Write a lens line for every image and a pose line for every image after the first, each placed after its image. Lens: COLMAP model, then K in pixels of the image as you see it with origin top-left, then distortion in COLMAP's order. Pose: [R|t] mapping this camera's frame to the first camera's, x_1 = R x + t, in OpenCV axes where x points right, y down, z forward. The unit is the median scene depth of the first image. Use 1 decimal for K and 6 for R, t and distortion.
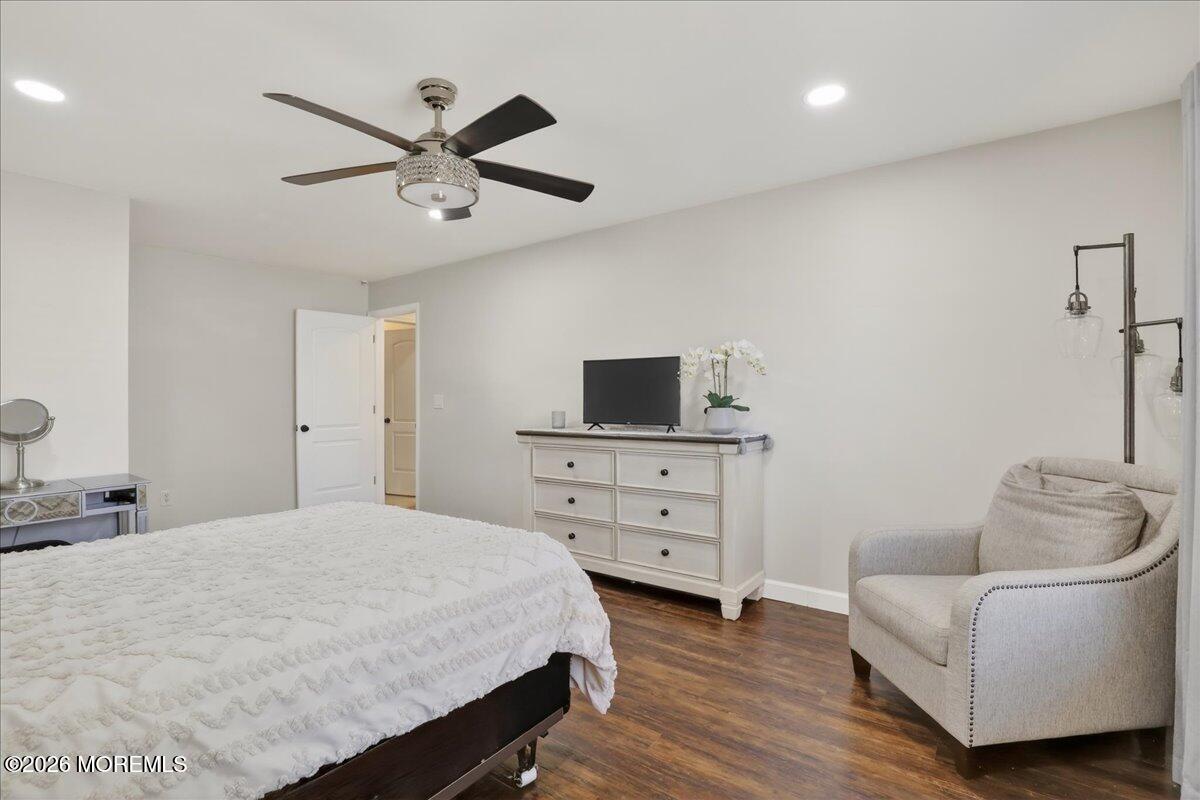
lens RADIAL K [[564.4, 0, 593.1], [0, 564.4, 382.4], [0, 0, 1]] dist [-0.030366, 0.001195]
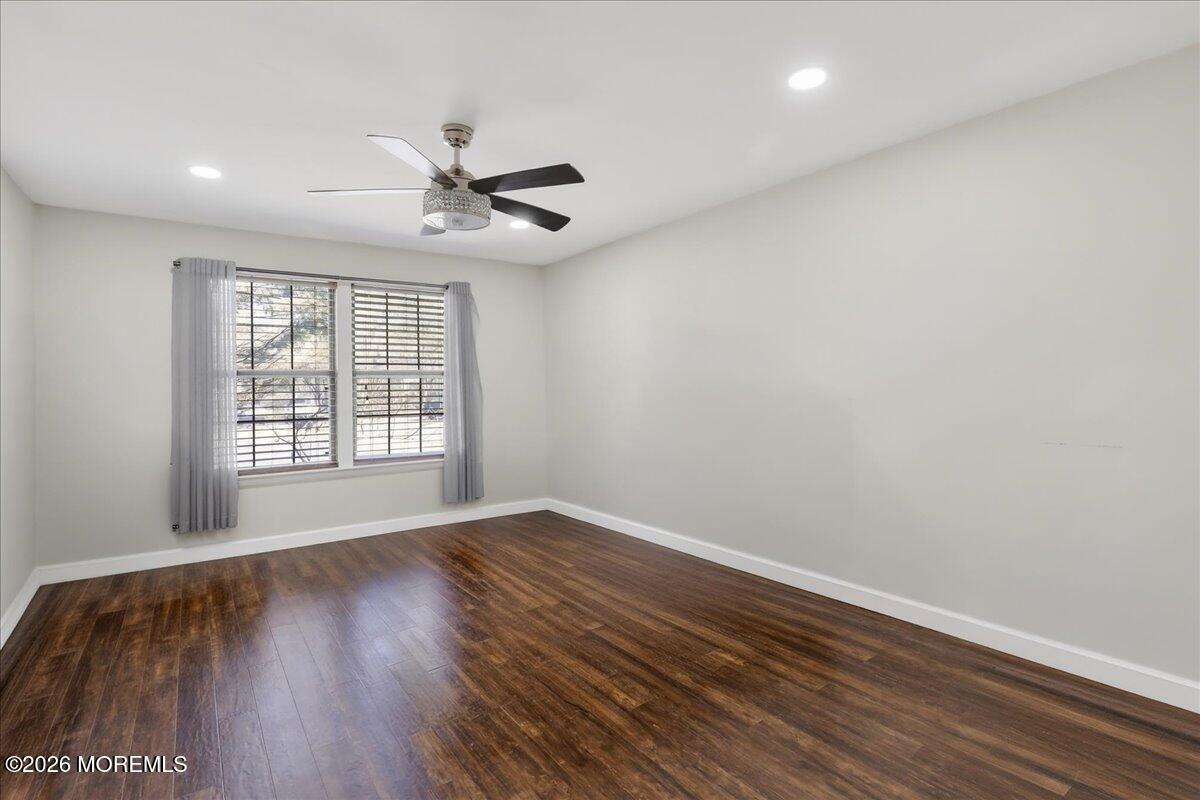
lens RADIAL K [[564.4, 0, 593.1], [0, 564.4, 382.4], [0, 0, 1]] dist [-0.030366, 0.001195]
pose [[-0.950100, 0.026998, 0.310775, -0.590089], [0.020471, 0.999496, -0.024246, 0.033674], [-0.311273, -0.016674, -0.950174, 1.333925]]
